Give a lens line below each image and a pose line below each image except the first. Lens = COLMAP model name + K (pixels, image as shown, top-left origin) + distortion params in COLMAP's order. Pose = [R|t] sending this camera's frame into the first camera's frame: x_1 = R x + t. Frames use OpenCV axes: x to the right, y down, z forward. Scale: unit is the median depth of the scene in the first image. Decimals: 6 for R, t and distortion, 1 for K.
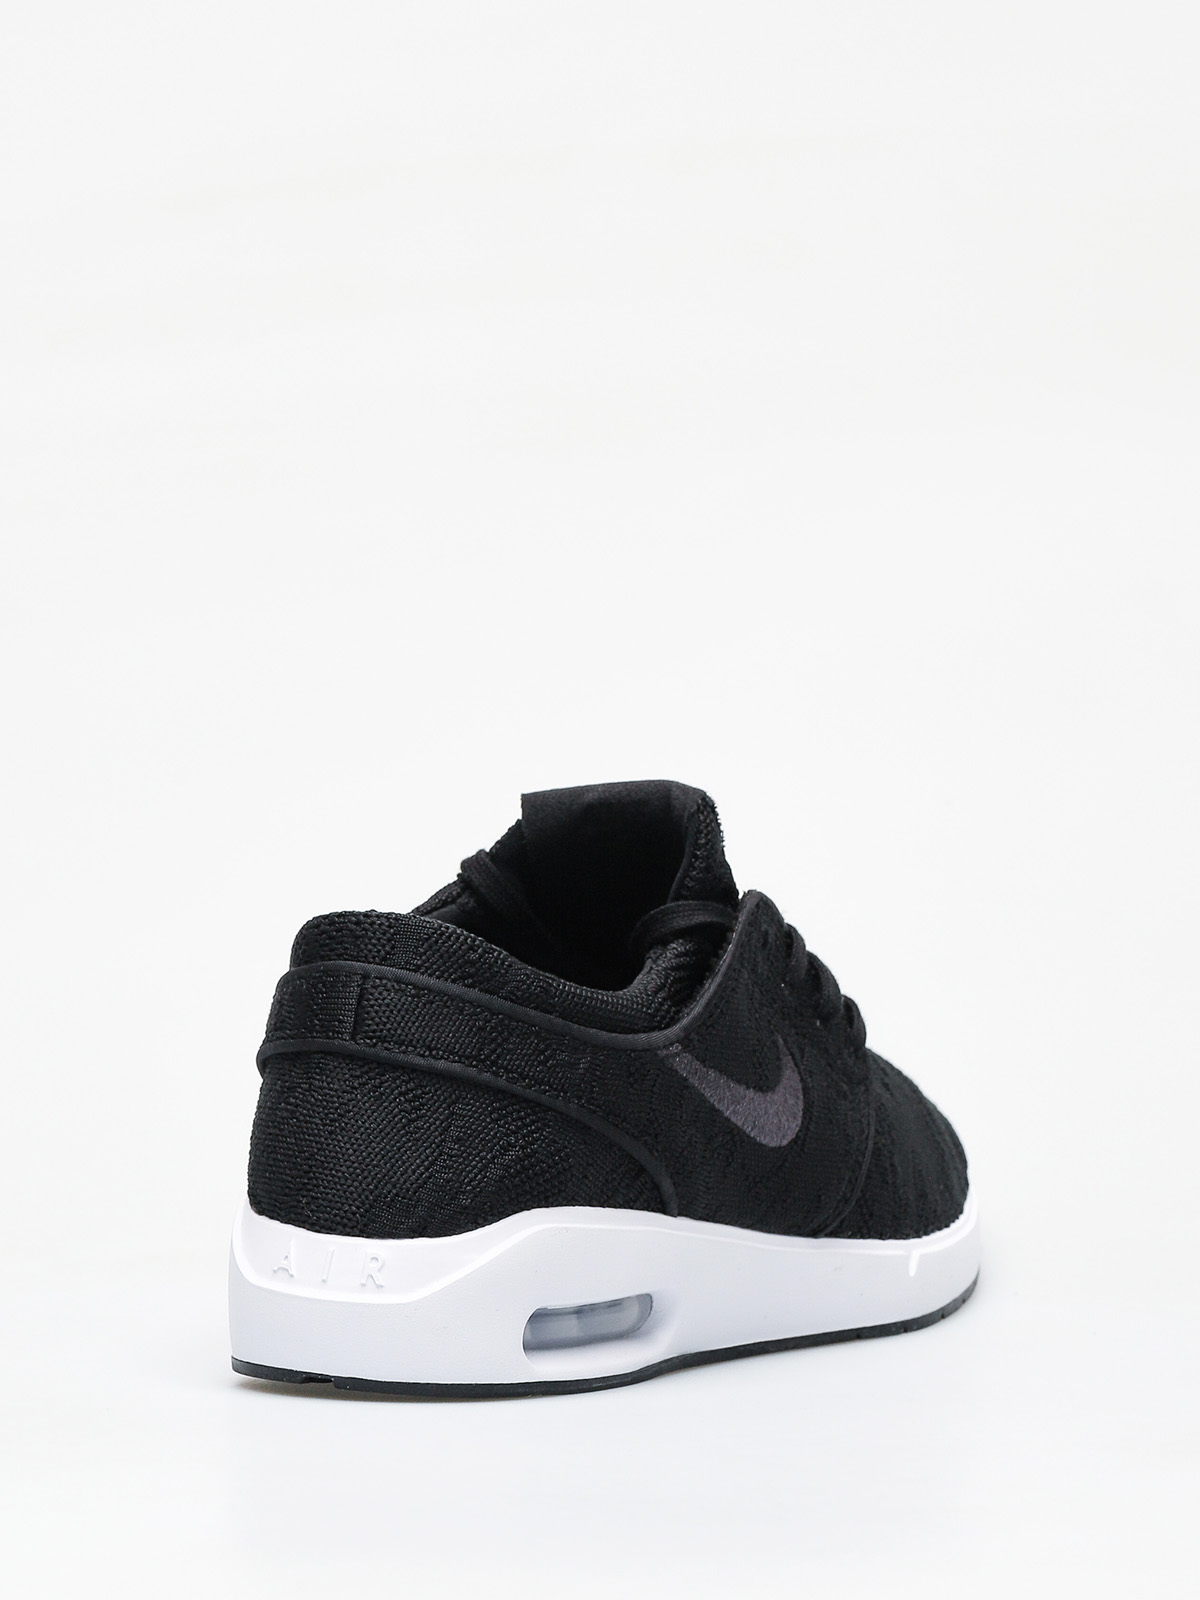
lens RADIAL K [[5283.2, 0, 603.3], [0, 5283.2, 797.8], [0, 0, 1]] dist [0.257803, 0.000000]
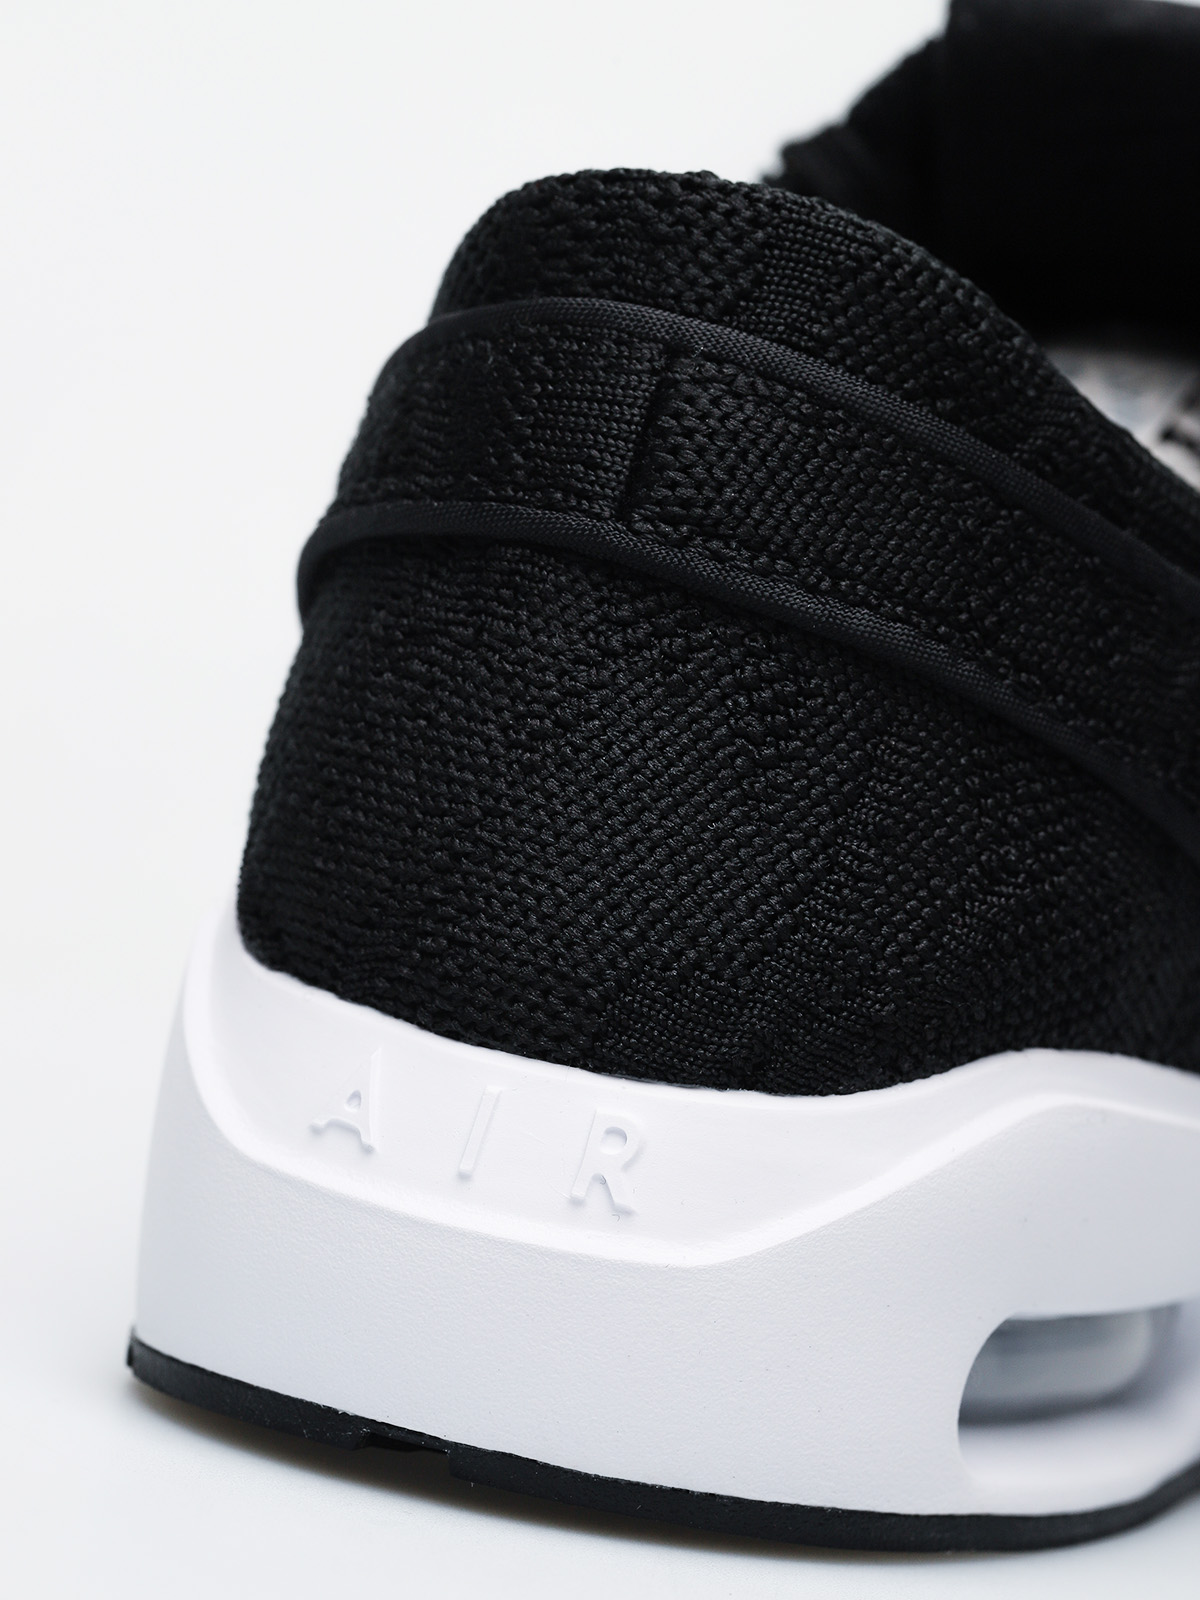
lens RADIAL K [[5283.2, 0, 596.2], [0, 5283.2, 804.8], [0, 0, 1]] dist [0.257803, 0.000000]
pose [[0.984585, 0.128325, 0.118847, -0.088806], [-0.133342, 0.990443, 0.035239, 0.052347], [-0.113189, -0.050543, 0.992287, 0.643472]]
